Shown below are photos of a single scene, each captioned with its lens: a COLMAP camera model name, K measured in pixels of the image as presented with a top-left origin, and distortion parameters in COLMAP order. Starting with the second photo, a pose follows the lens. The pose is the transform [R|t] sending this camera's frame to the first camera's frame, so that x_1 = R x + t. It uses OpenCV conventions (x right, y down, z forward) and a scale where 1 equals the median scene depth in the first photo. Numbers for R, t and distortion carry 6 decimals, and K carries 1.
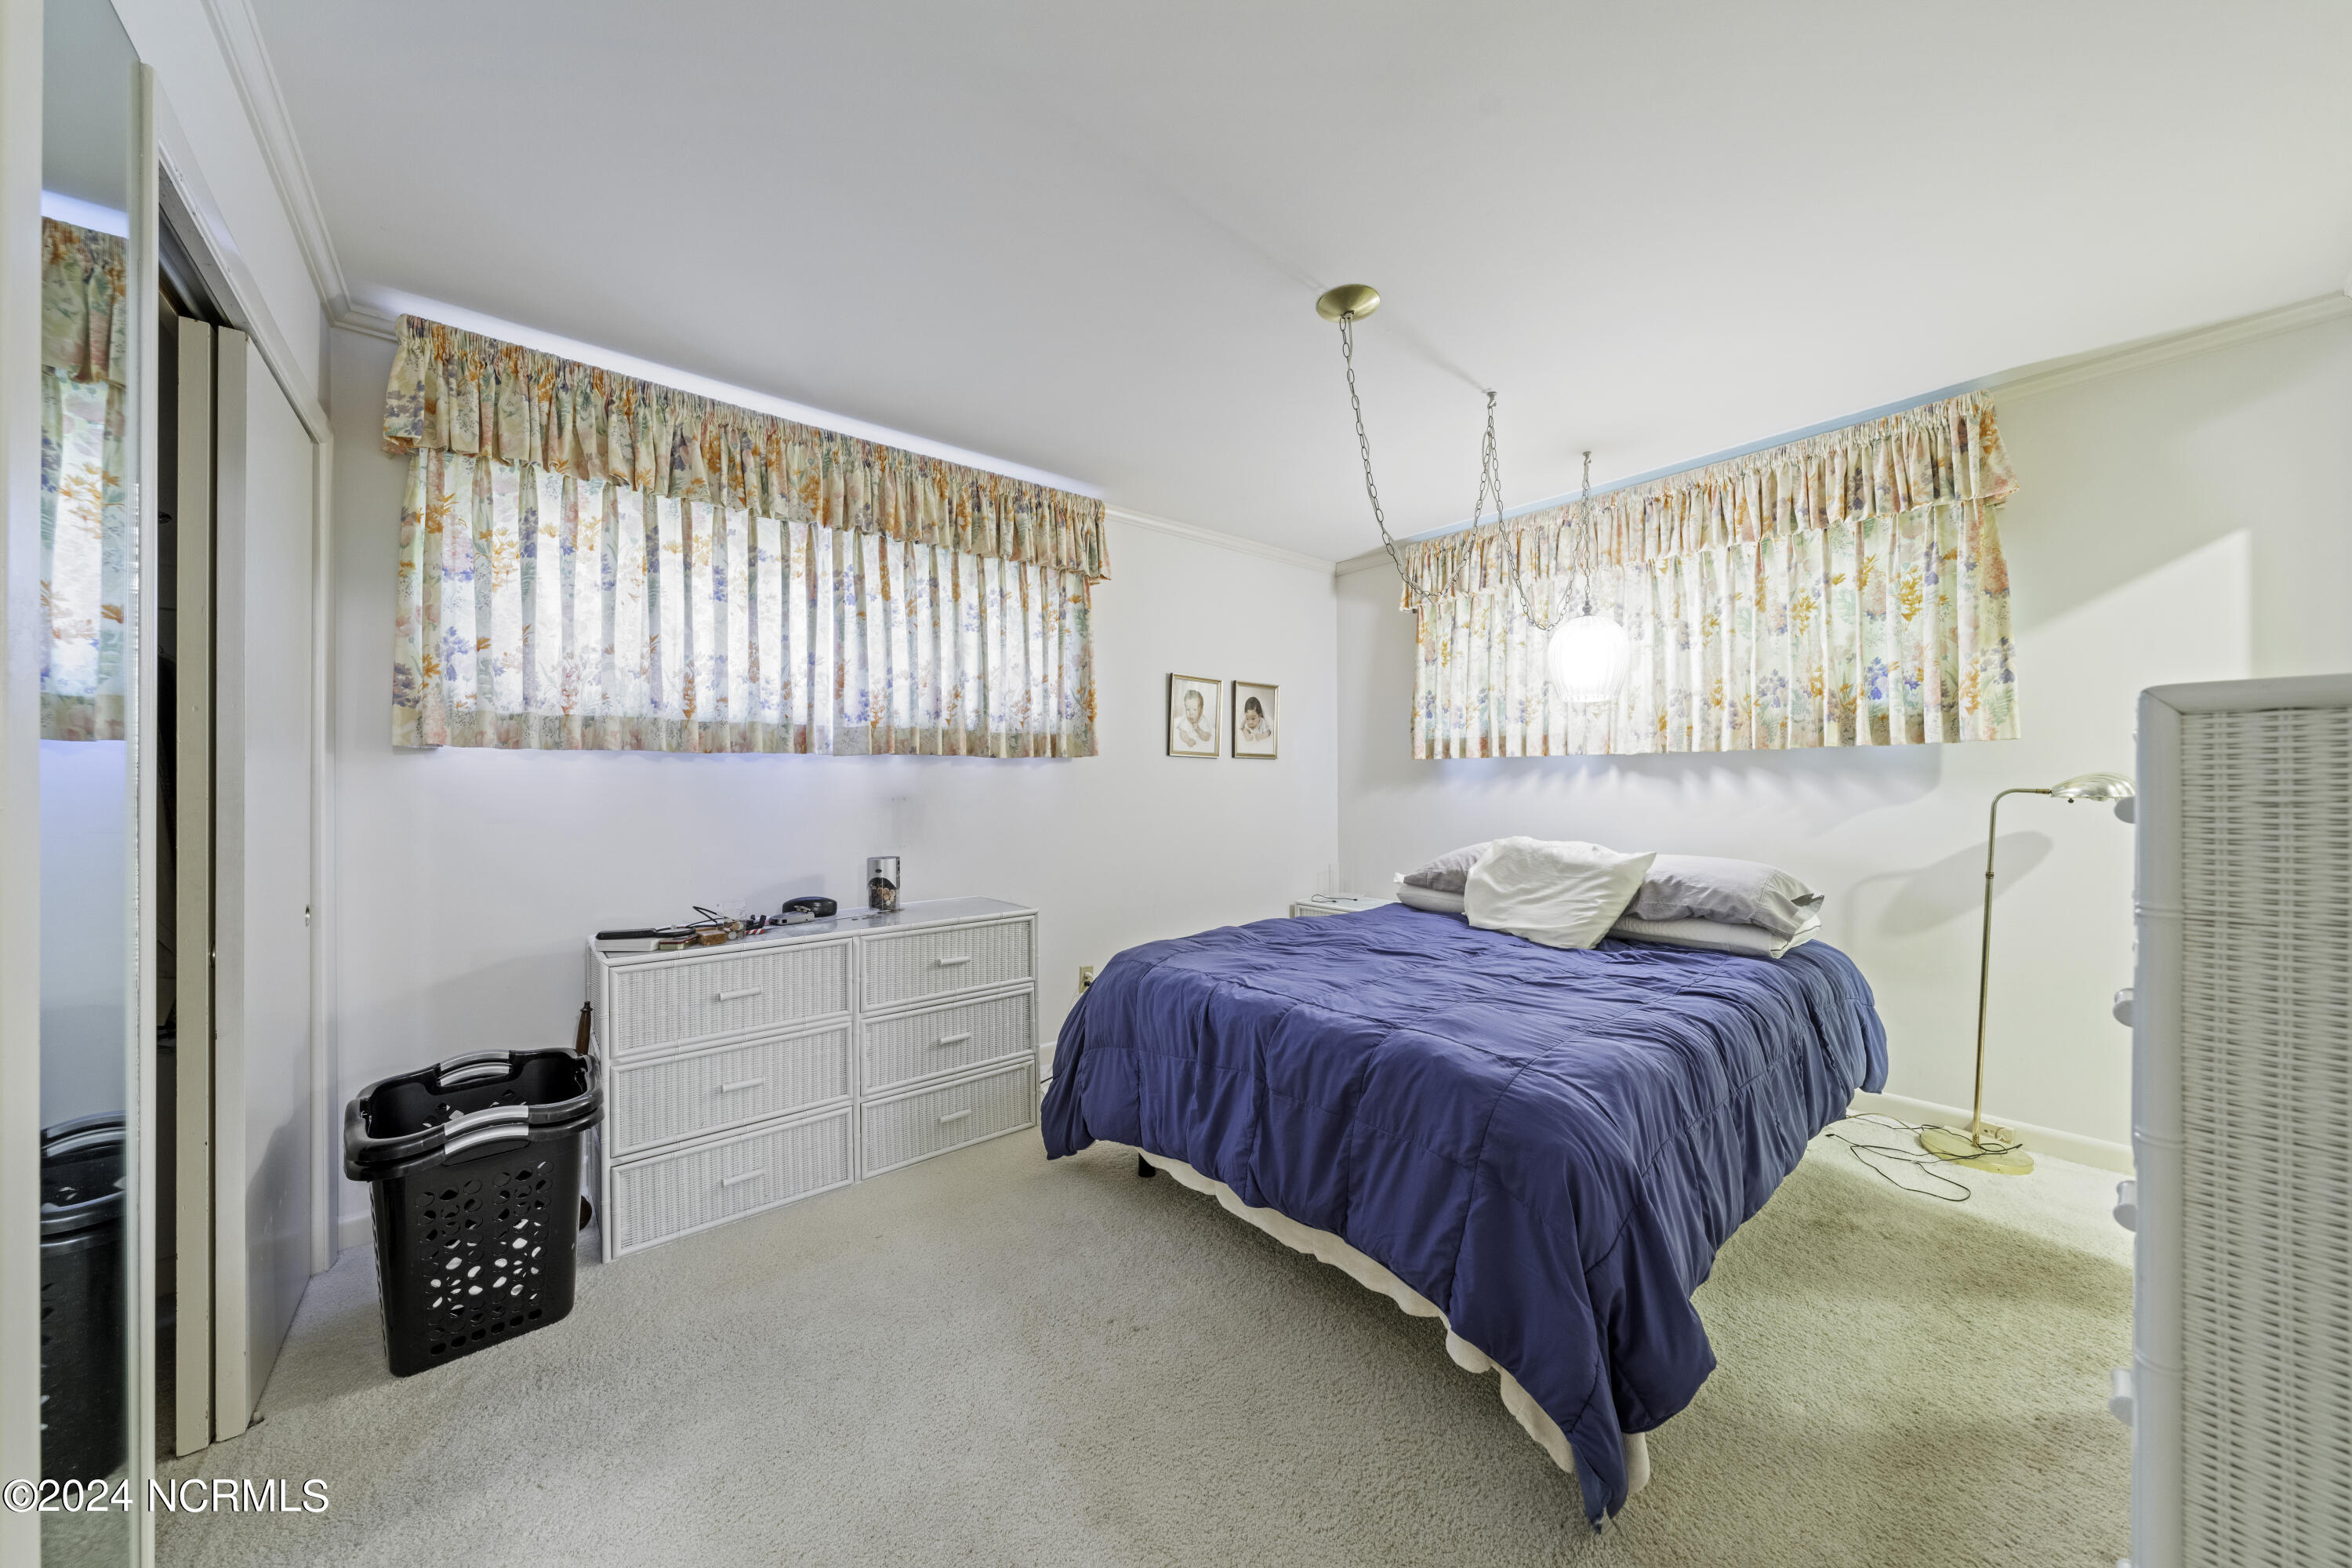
lens RADIAL K [[809.9, 0, 1186.3], [0, 809.9, 782.3], [0, 0, 1]] dist [-0.001138, -0.000439]
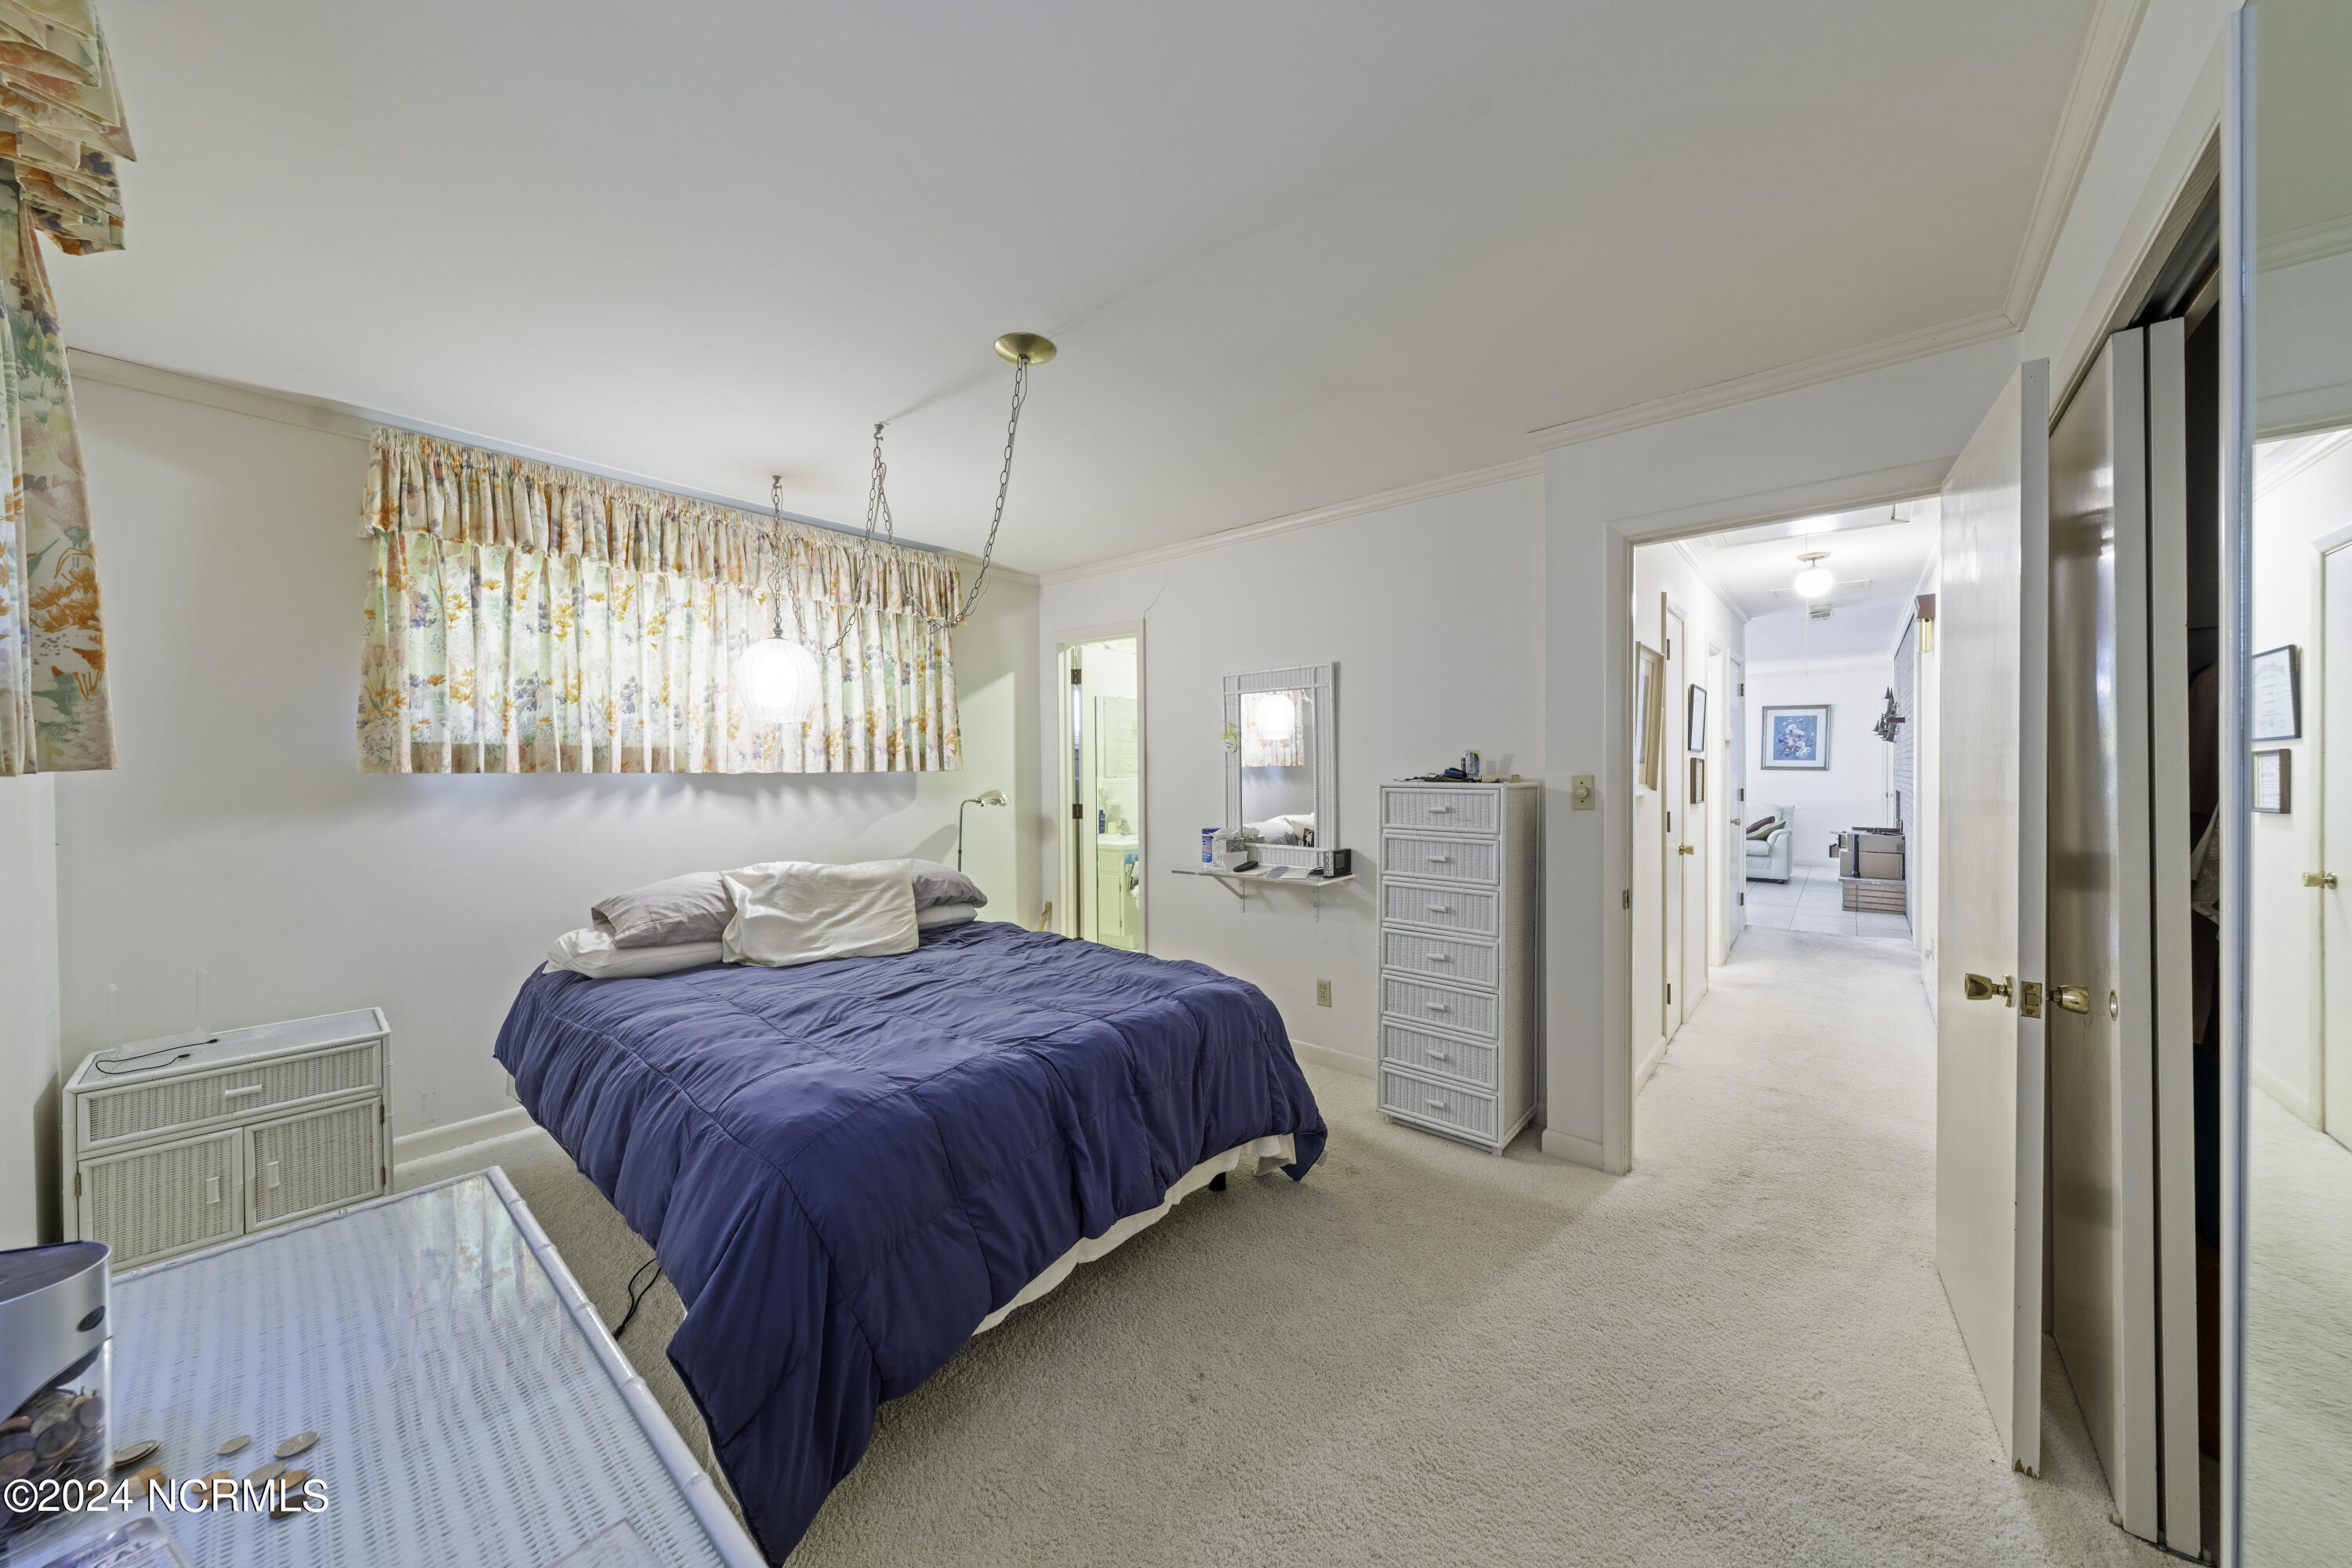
lens RADIAL K [[809.9, 0, 1183.0], [0, 809.9, 776.3], [0, 0, 1]] dist [-0.001138, -0.000439]
pose [[-0.176321, -0.001109, 0.984332, -0.648897], [0.006227, 0.999978, 0.002242, -0.036198], [-0.984313, 0.006524, -0.176310, 0.750215]]
